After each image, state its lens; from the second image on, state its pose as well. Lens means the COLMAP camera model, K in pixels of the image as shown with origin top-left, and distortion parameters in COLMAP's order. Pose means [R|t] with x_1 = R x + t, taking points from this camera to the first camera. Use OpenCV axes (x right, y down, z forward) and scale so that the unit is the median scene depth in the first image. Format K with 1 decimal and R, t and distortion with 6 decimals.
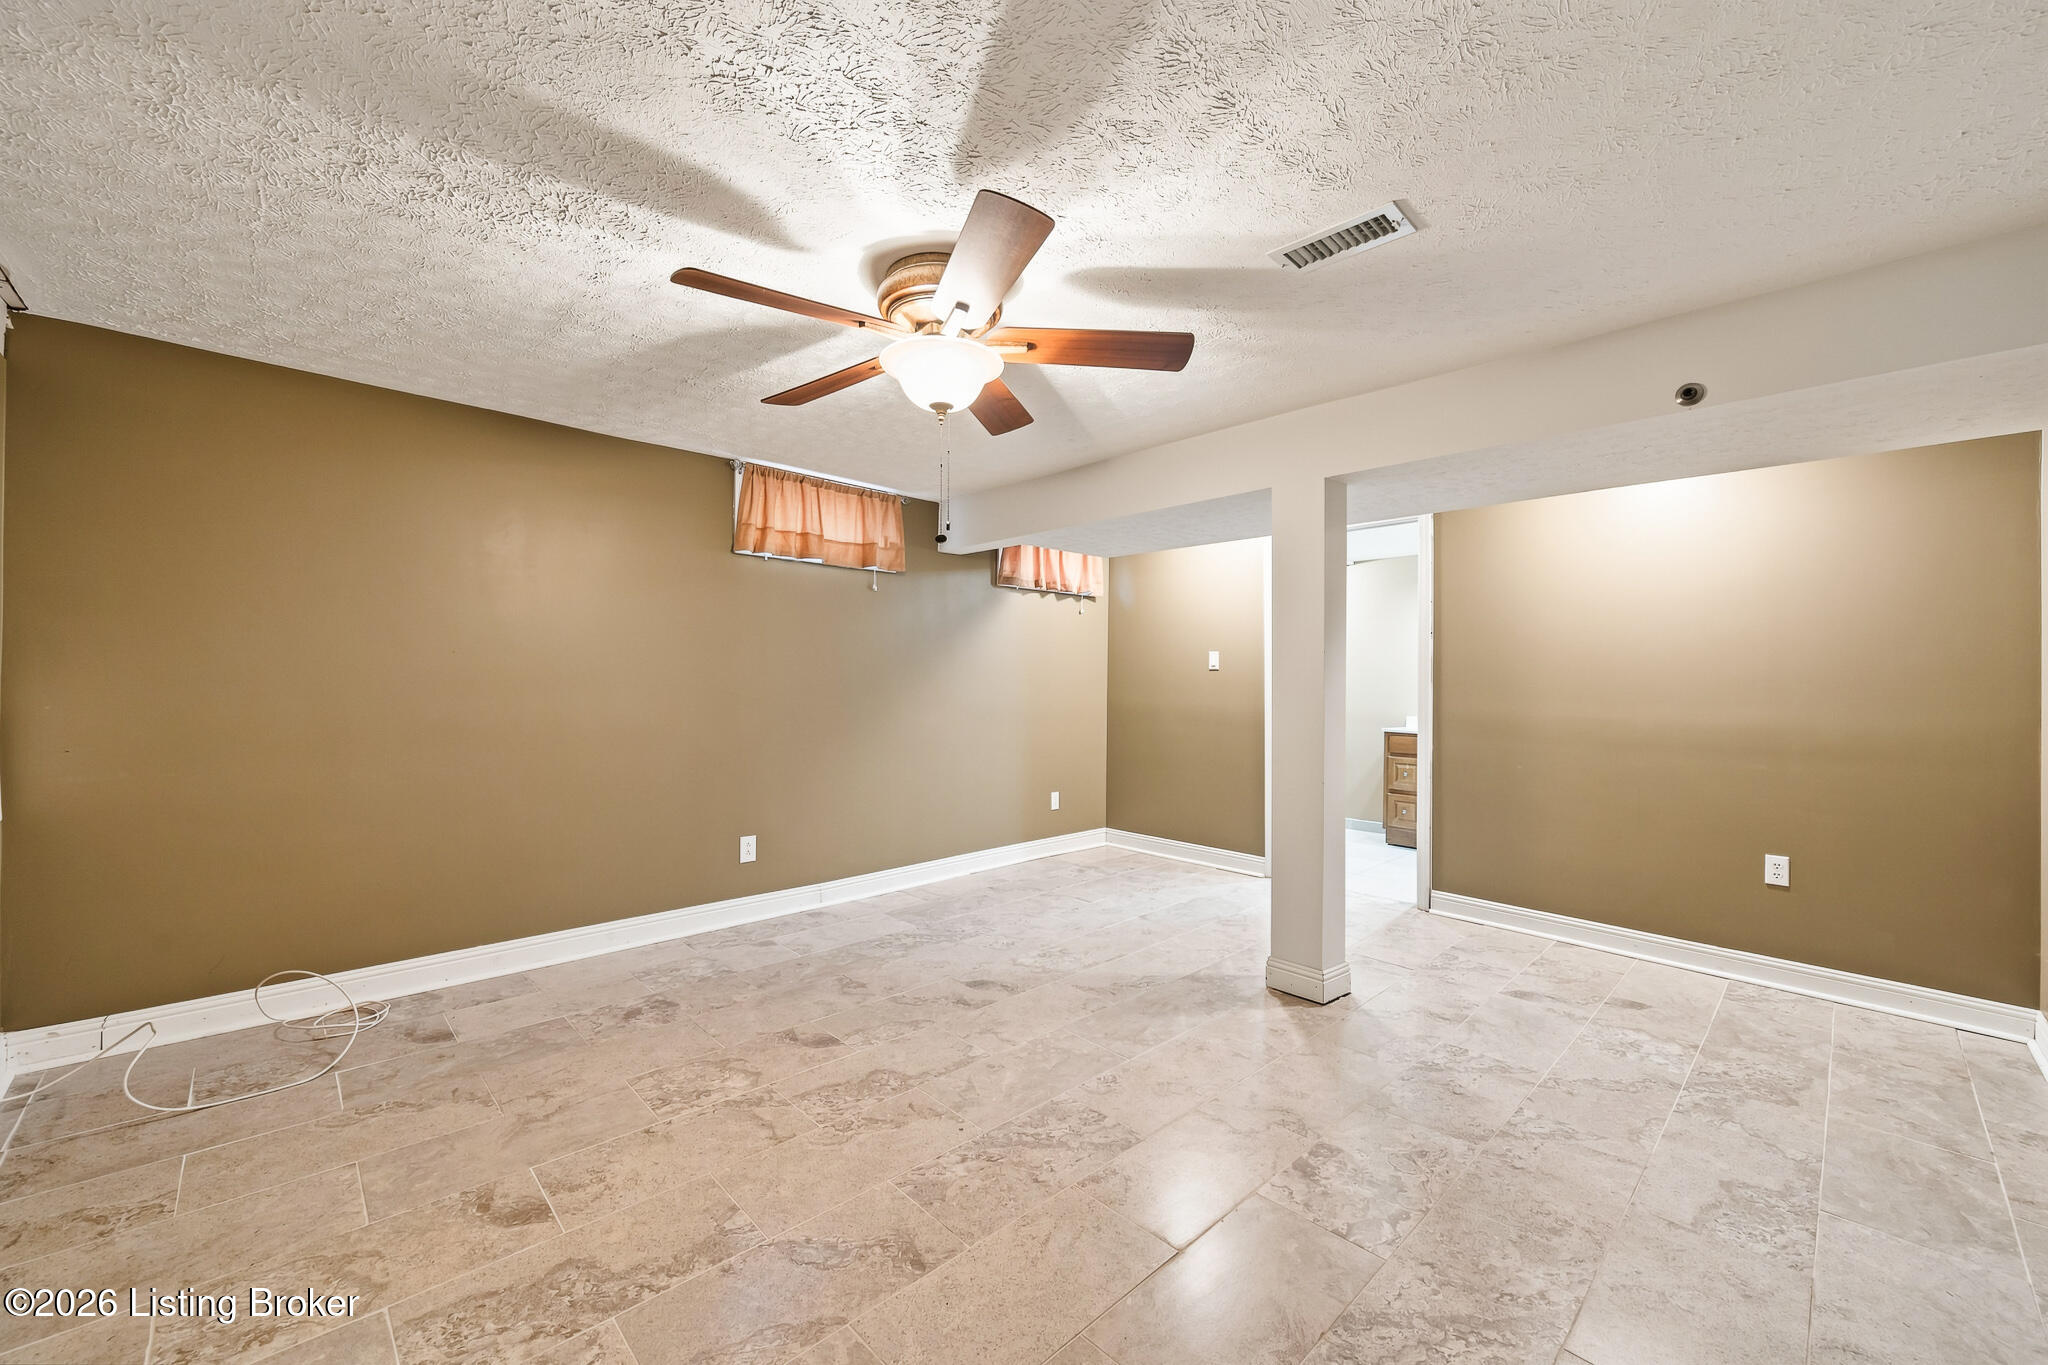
lens RADIAL K [[805.1, 0, 1022.3], [0, 805.1, 686.2], [0, 0, 1]] dist [-0.001182, 0.000004]
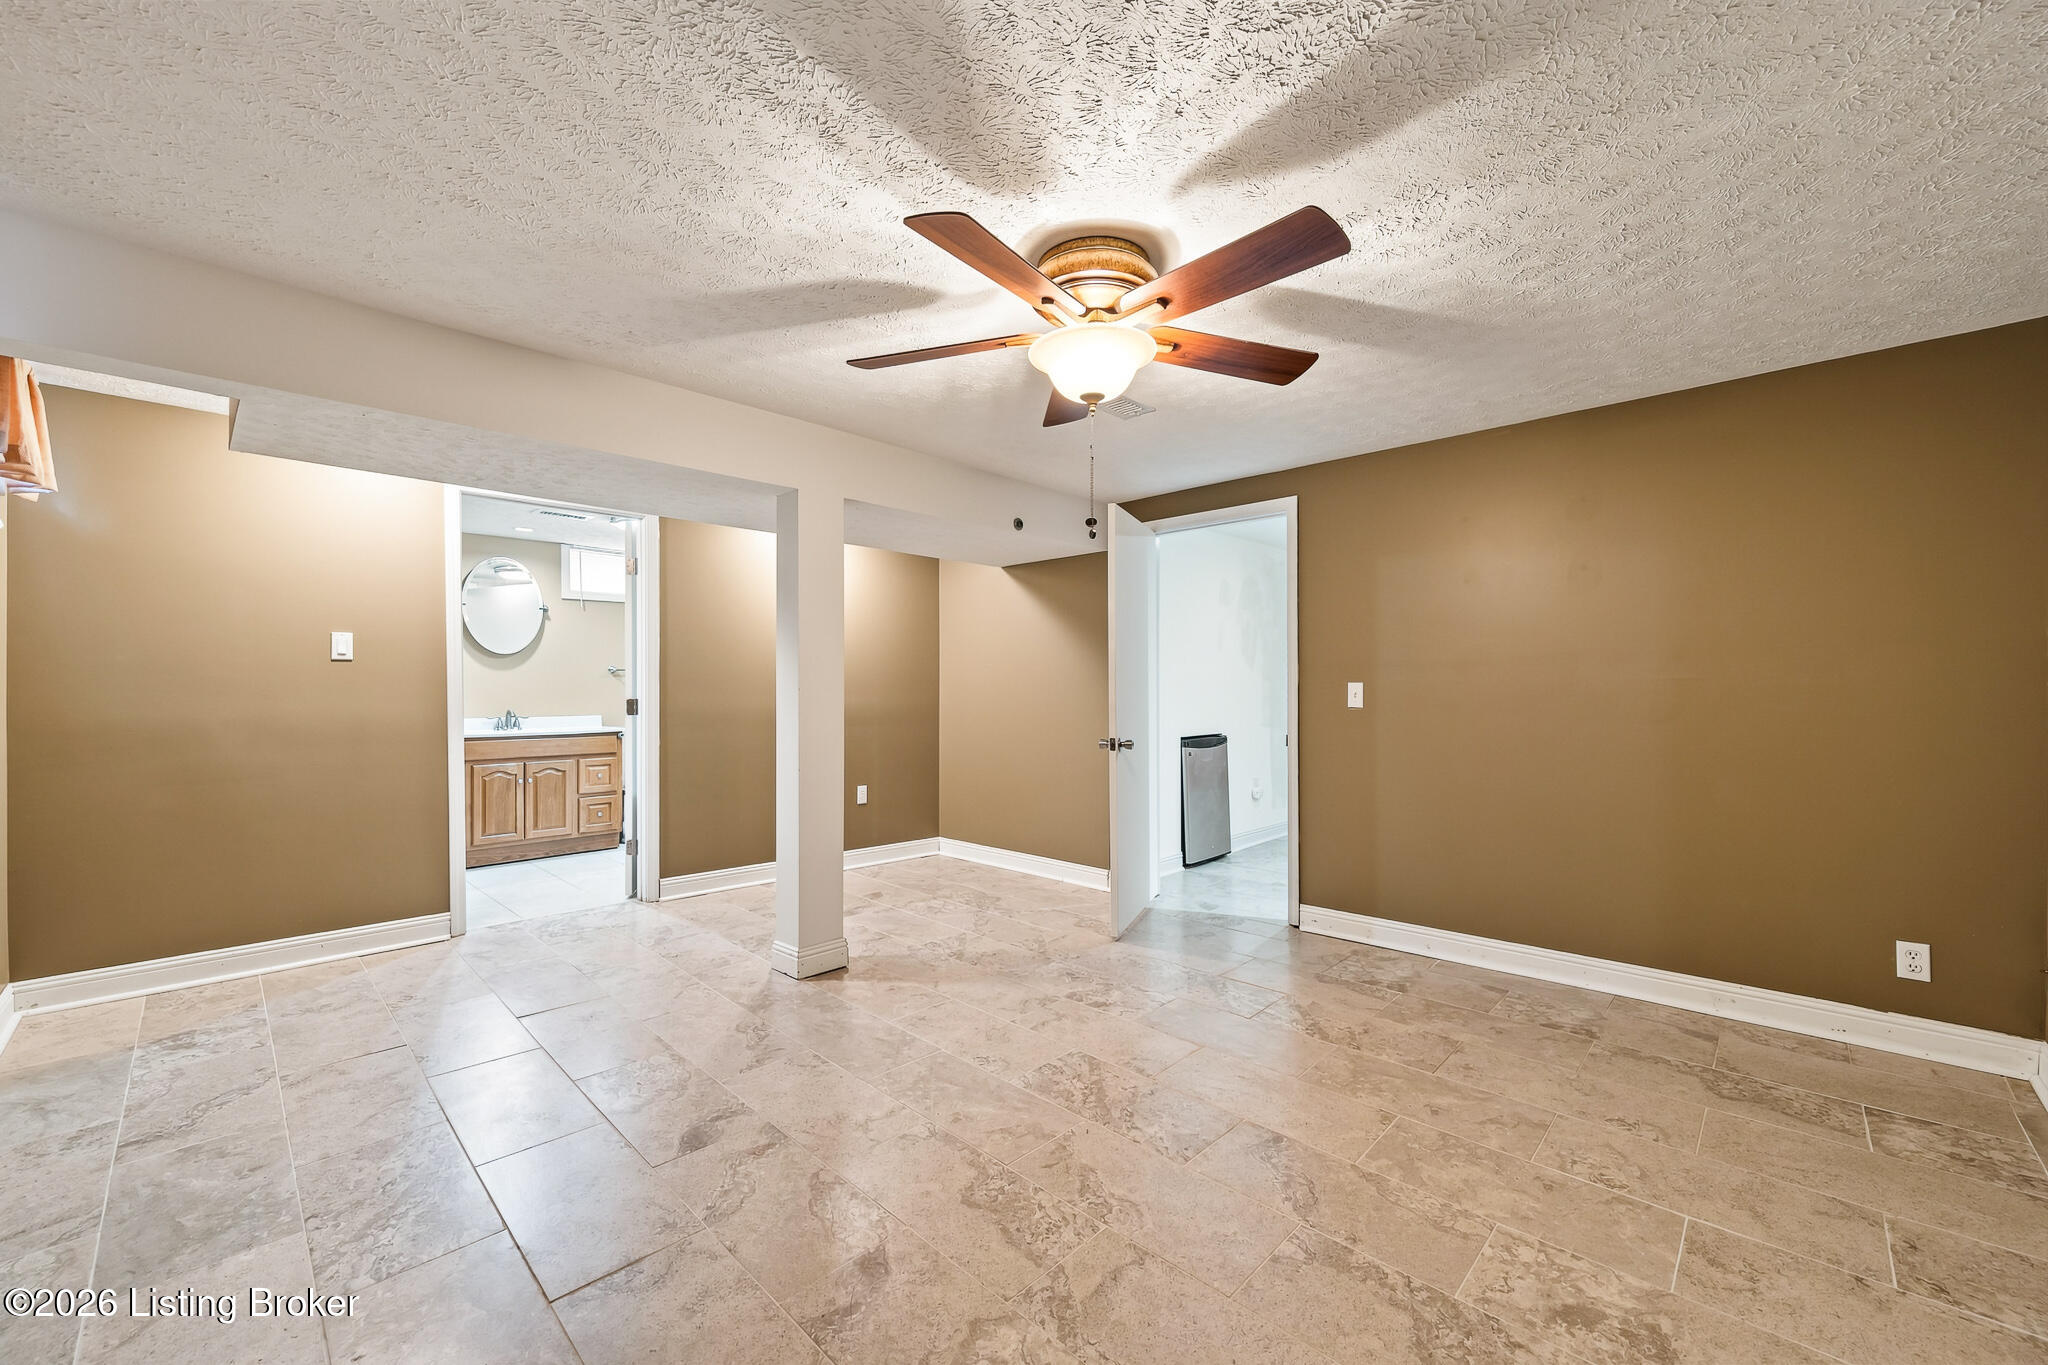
lens RADIAL K [[805.1, 0, 1022.3], [0, 805.1, 686.2], [0, 0, 1]] dist [-0.001182, 0.000004]
pose [[-0.042822, -0.009801, 0.999035, -0.984322], [0.001930, 0.999949, 0.009893, -0.009280], [-0.999081, 0.002352, -0.042801, 1.040324]]
